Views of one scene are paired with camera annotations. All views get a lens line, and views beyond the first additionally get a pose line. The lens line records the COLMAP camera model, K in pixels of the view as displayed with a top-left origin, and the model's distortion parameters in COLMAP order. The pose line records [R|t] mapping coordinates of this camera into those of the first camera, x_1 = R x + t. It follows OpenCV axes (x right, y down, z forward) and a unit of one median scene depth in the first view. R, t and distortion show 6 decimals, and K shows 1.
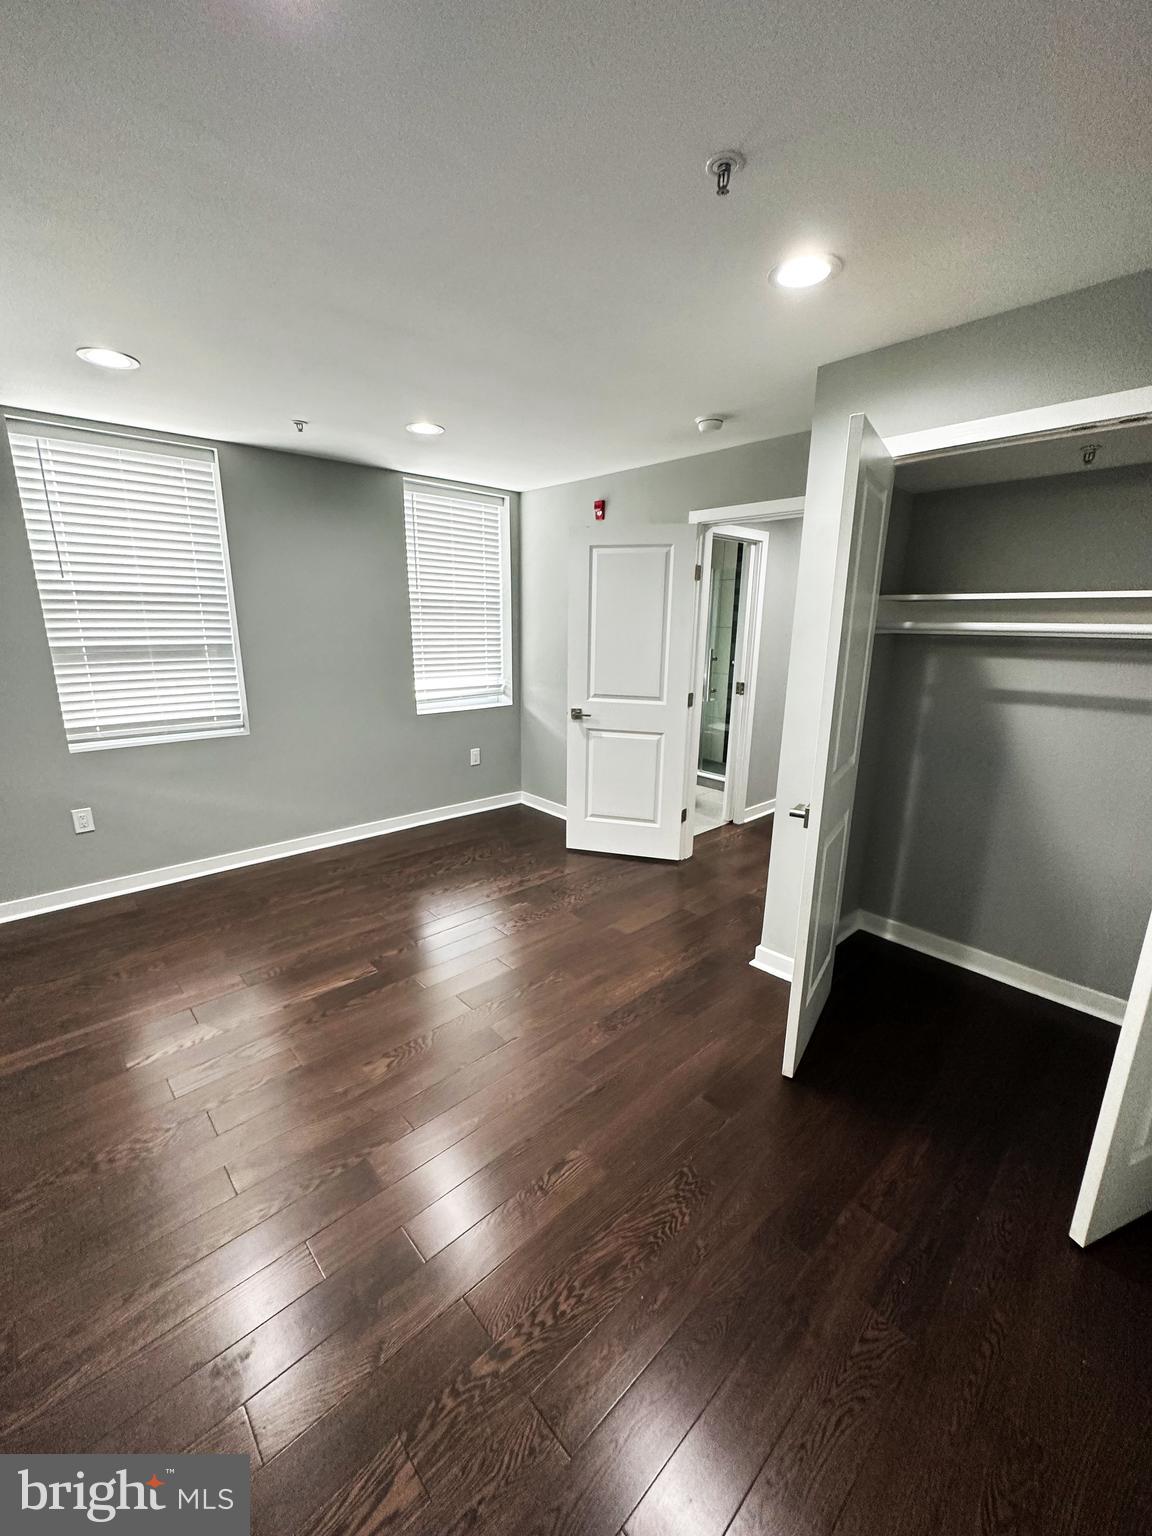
lens RADIAL K [[616.3, 0, 572.6], [0, 616.3, 769.4], [0, 0, 1]] dist [-0.003173, 0.001575]
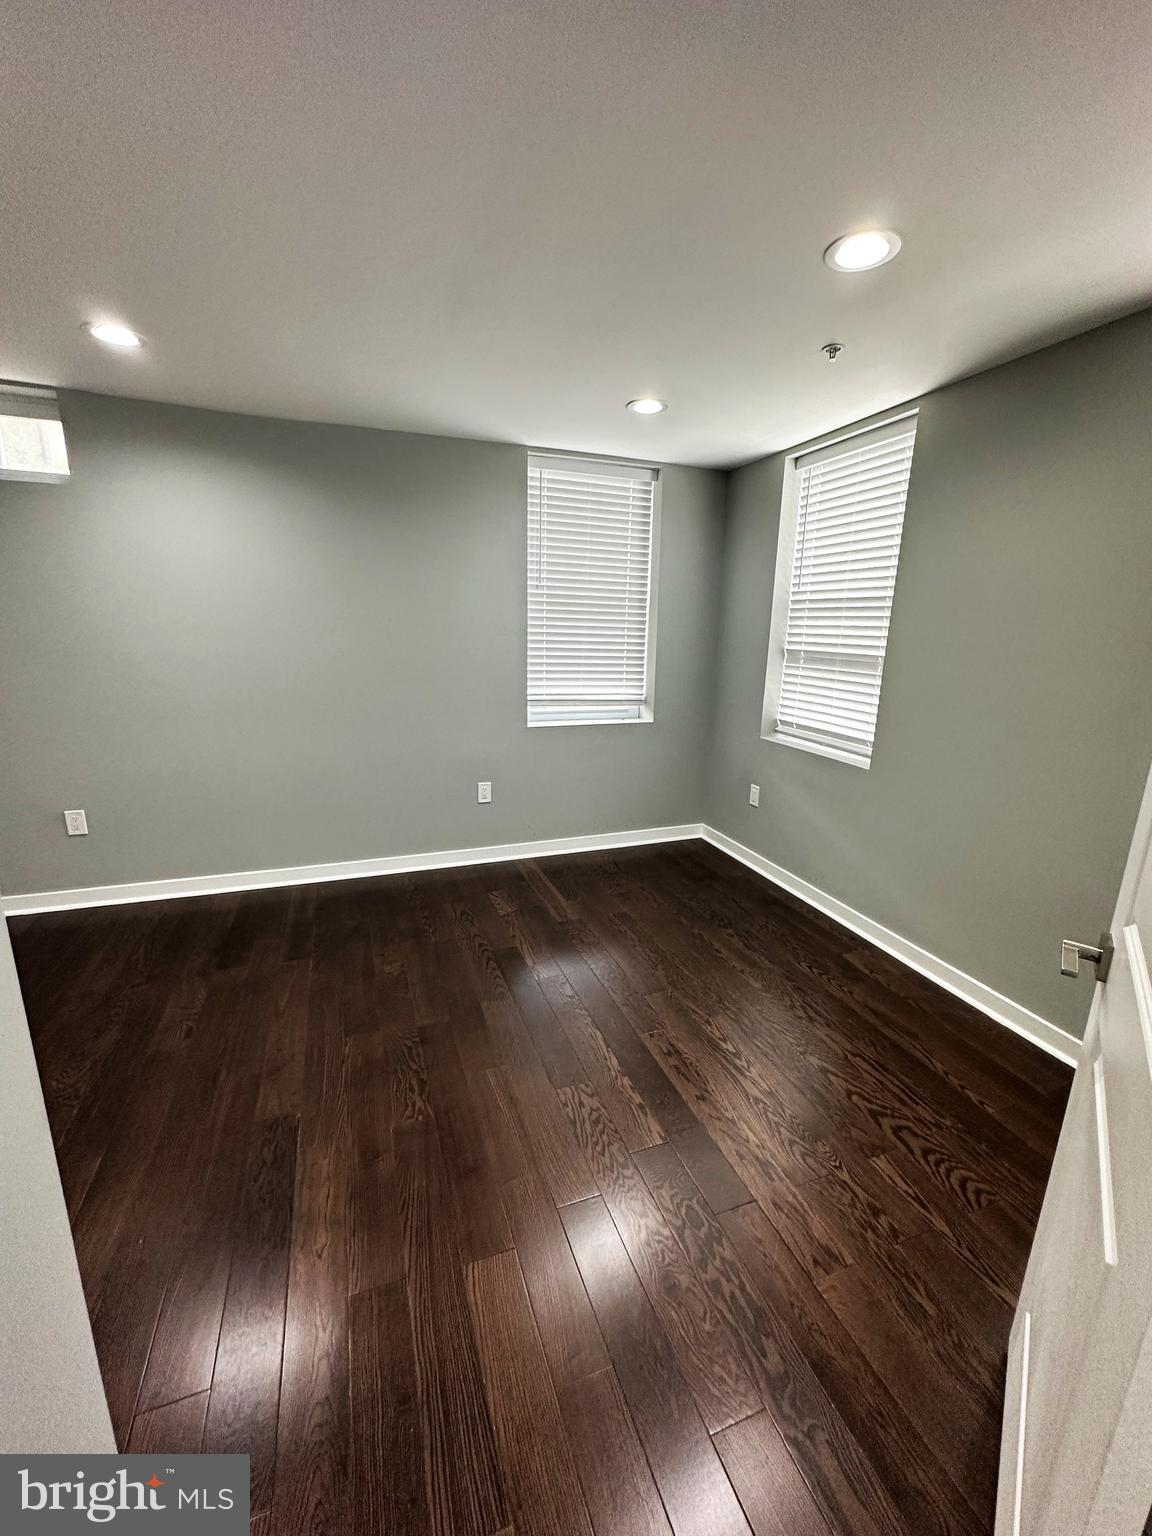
lens RADIAL K [[616.3, 0, 573.6], [0, 616.3, 762.9], [0, 0, 1]] dist [-0.003173, 0.001575]
pose [[-0.383301, 0.179641, -0.905985, 0.379917], [-0.258240, 0.920939, 0.291862, -0.222479], [0.886788, 0.345833, -0.306606, 1.007368]]
